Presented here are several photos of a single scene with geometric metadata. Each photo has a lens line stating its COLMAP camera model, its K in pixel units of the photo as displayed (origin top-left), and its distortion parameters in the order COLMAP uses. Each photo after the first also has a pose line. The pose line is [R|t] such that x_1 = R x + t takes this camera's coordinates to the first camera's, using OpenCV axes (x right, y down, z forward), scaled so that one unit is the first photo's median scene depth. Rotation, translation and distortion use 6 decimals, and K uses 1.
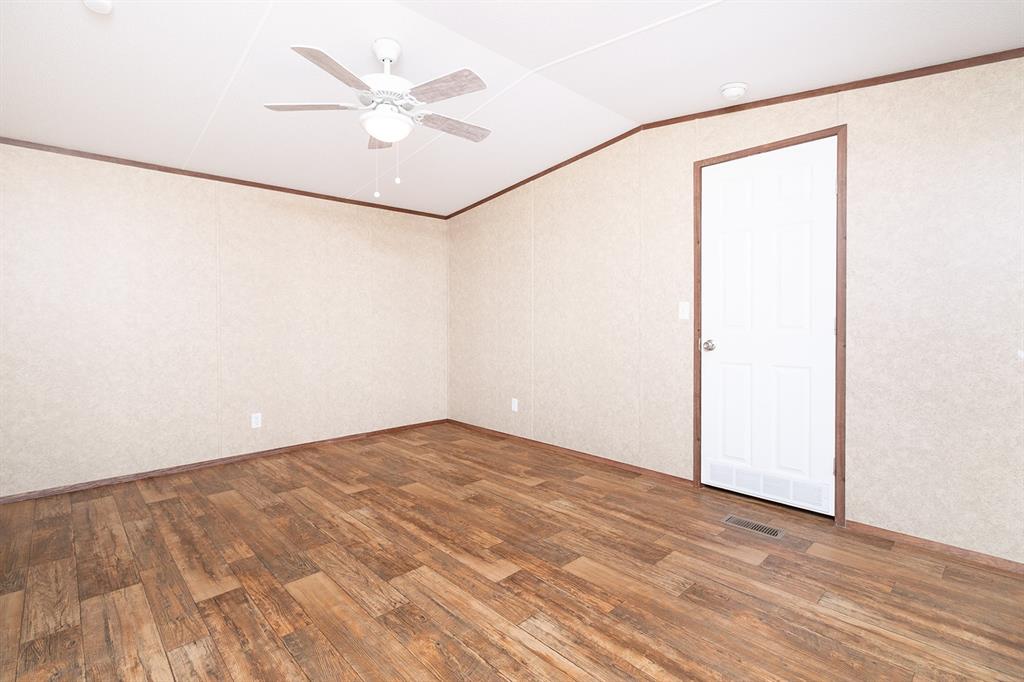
lens RADIAL K [[470.9, 0, 550.5], [0, 470.9, 439.5], [0, 0, 1]] dist [-0.003767, -0.000796]
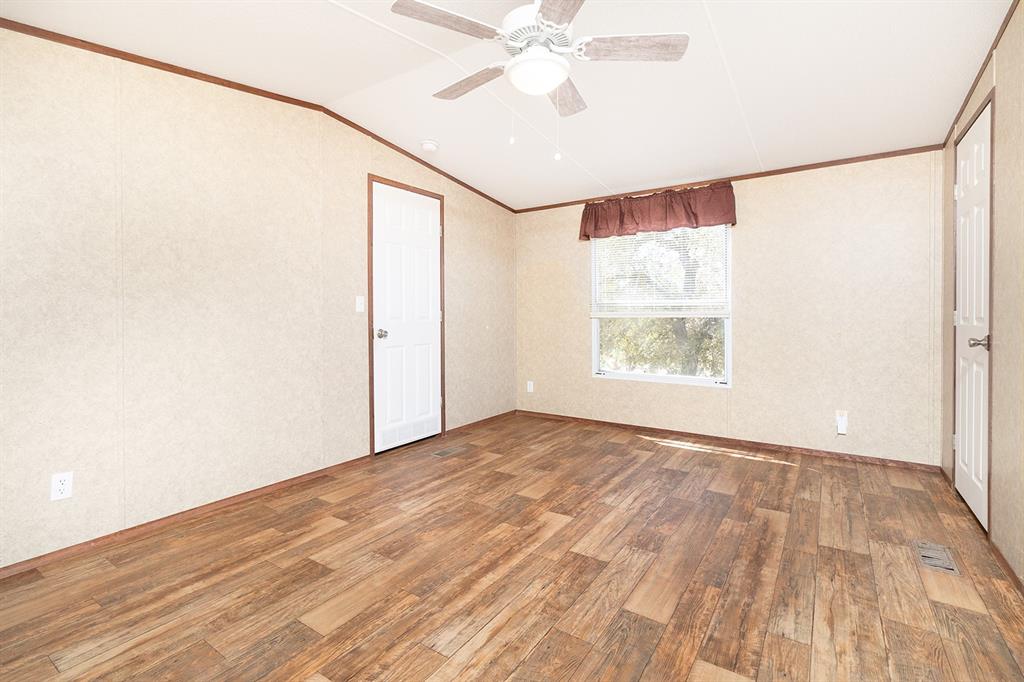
lens RADIAL K [[468.8, 0, 503.2], [0, 468.8, 319.0], [0, 0, 1]] dist [-0.003412, -0.000485]
pose [[-0.162497, -0.014143, 0.986608, -0.912090], [0.248001, 0.967214, 0.054711, -0.221660], [-0.955034, 0.253570, -0.153662, 0.872177]]
